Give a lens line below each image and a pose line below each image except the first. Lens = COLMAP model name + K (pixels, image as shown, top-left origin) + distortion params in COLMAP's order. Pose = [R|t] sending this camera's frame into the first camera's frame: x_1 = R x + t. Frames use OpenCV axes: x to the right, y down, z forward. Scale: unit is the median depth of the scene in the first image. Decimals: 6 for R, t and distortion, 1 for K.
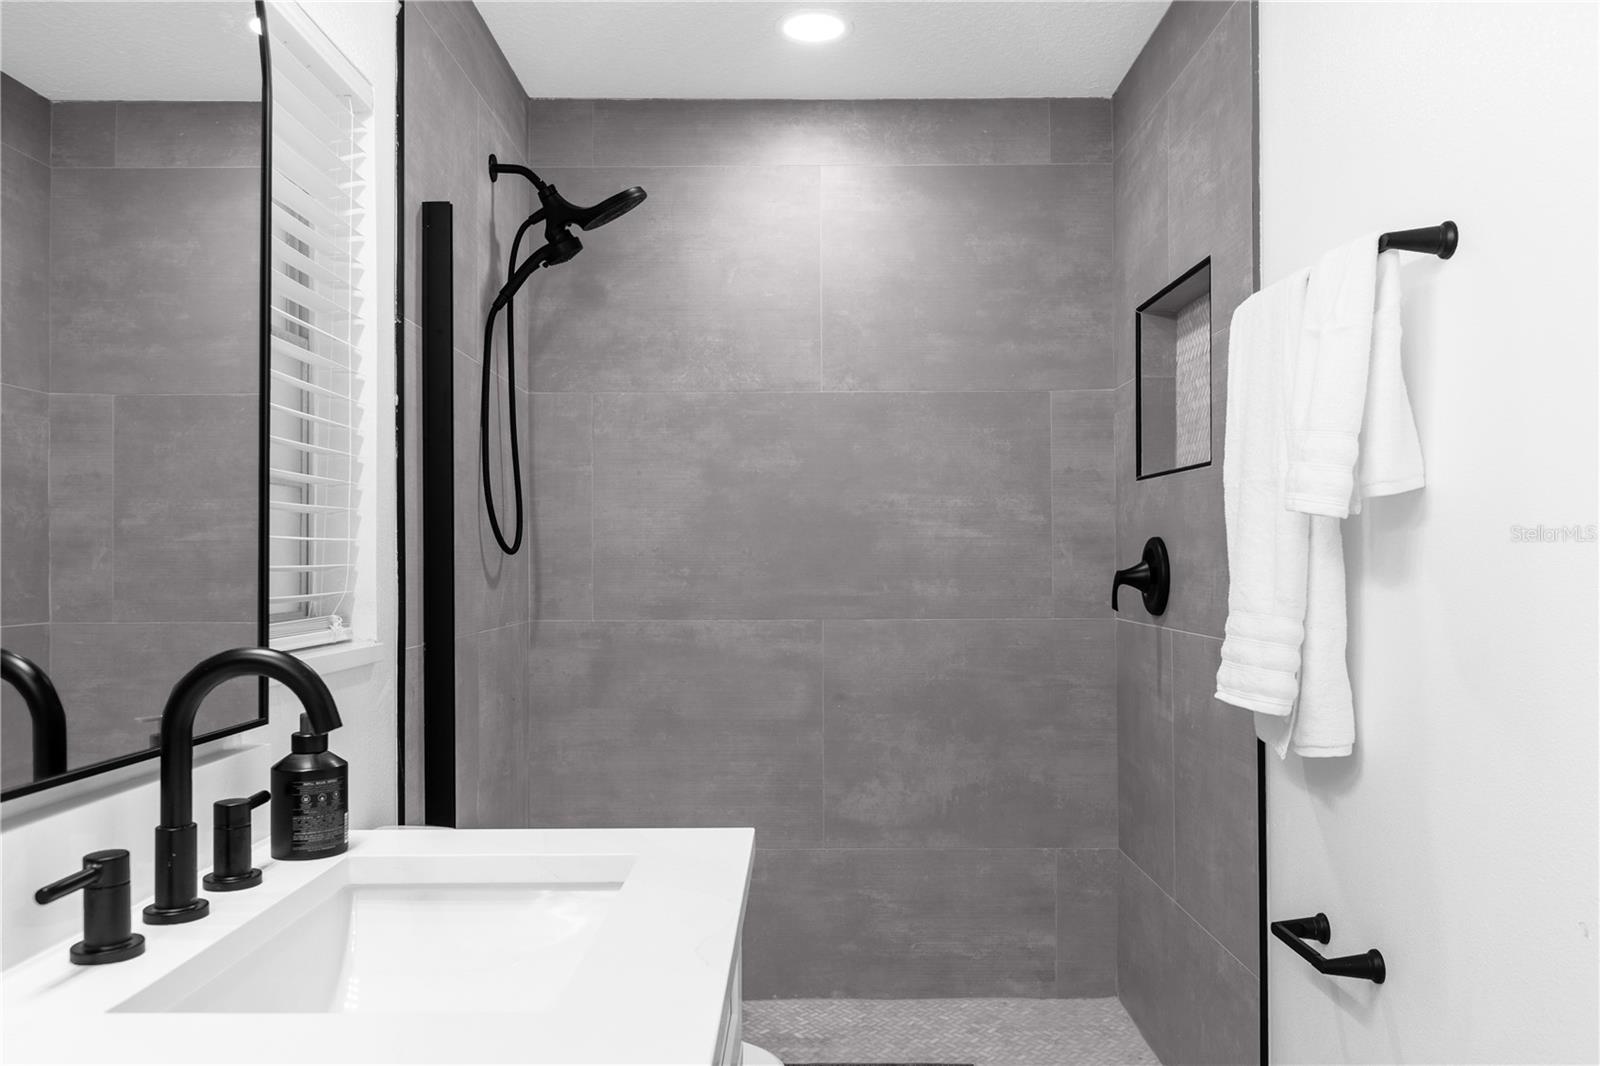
lens RADIAL K [[1210.4, 0, 800.0], [0, 1210.4, 533.0], [0, 0, 1]] dist [0.002863, 0.003259]
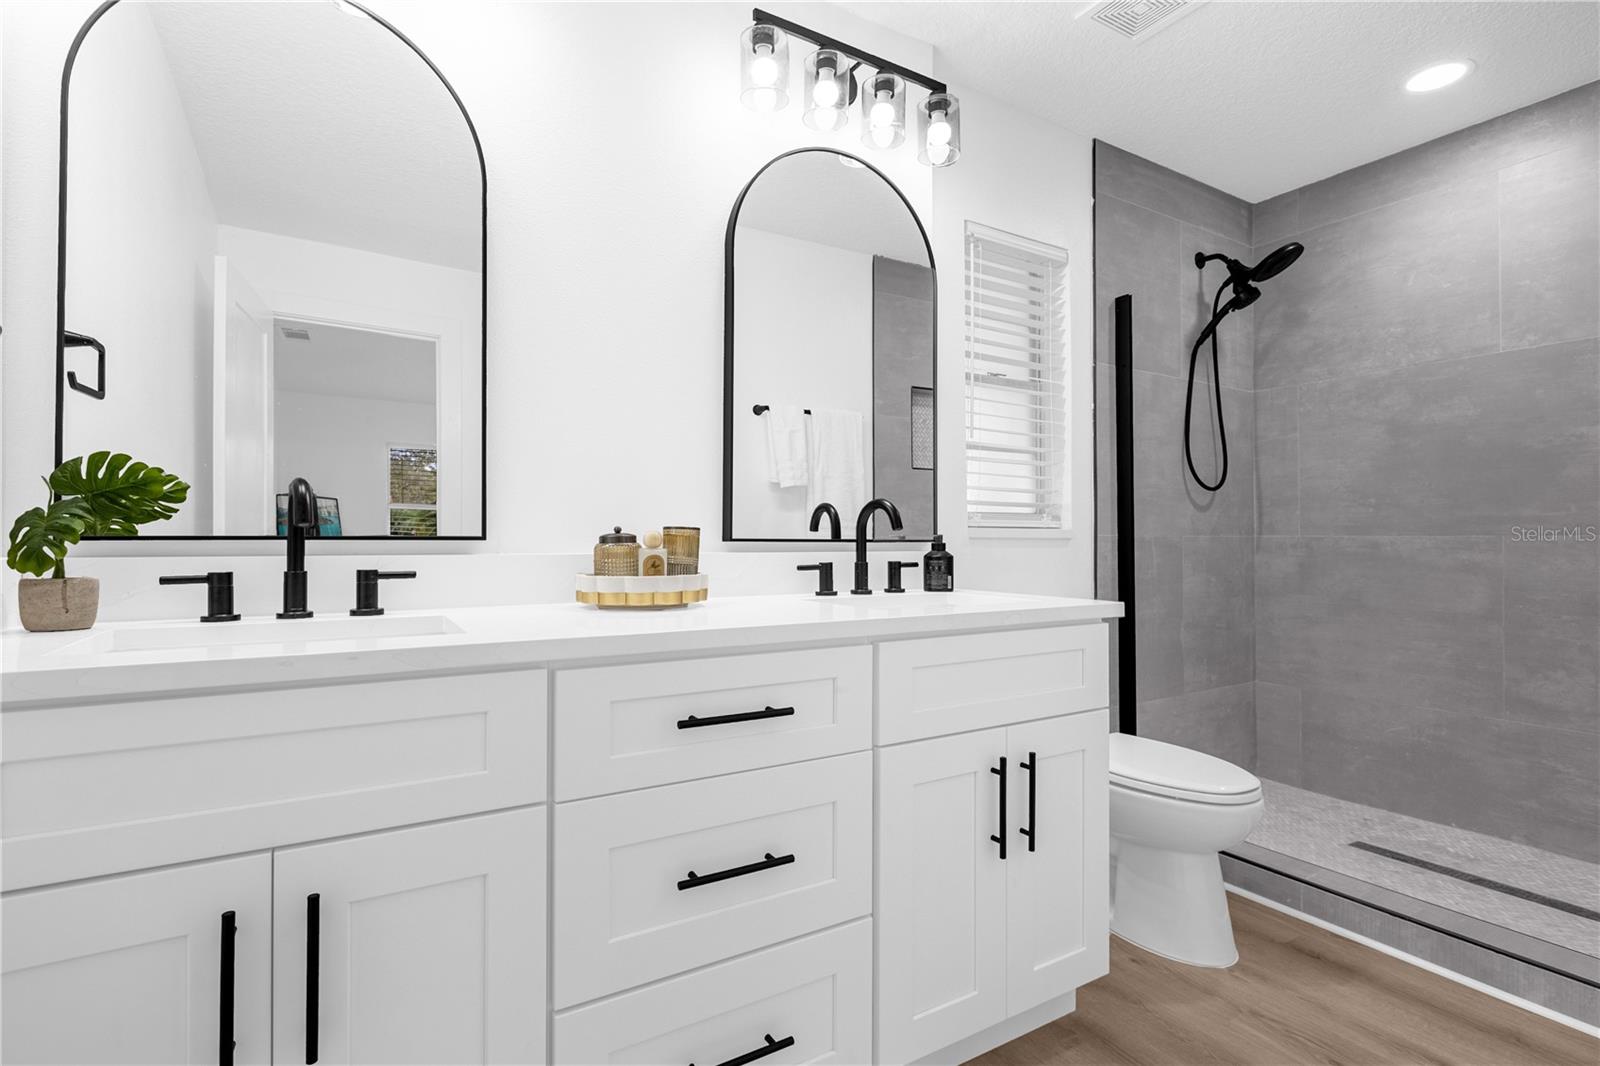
lens RADIAL K [[771.4, 0, 792.7], [0, 771.4, 530.5], [0, 0, 1]] dist [-0.003216, -0.001501]
pose [[0.507251, -0.009109, -0.861750, 0.330002], [0.016825, 0.999858, -0.000665, 0.054984], [0.861634, -0.014162, 0.507333, -0.025373]]
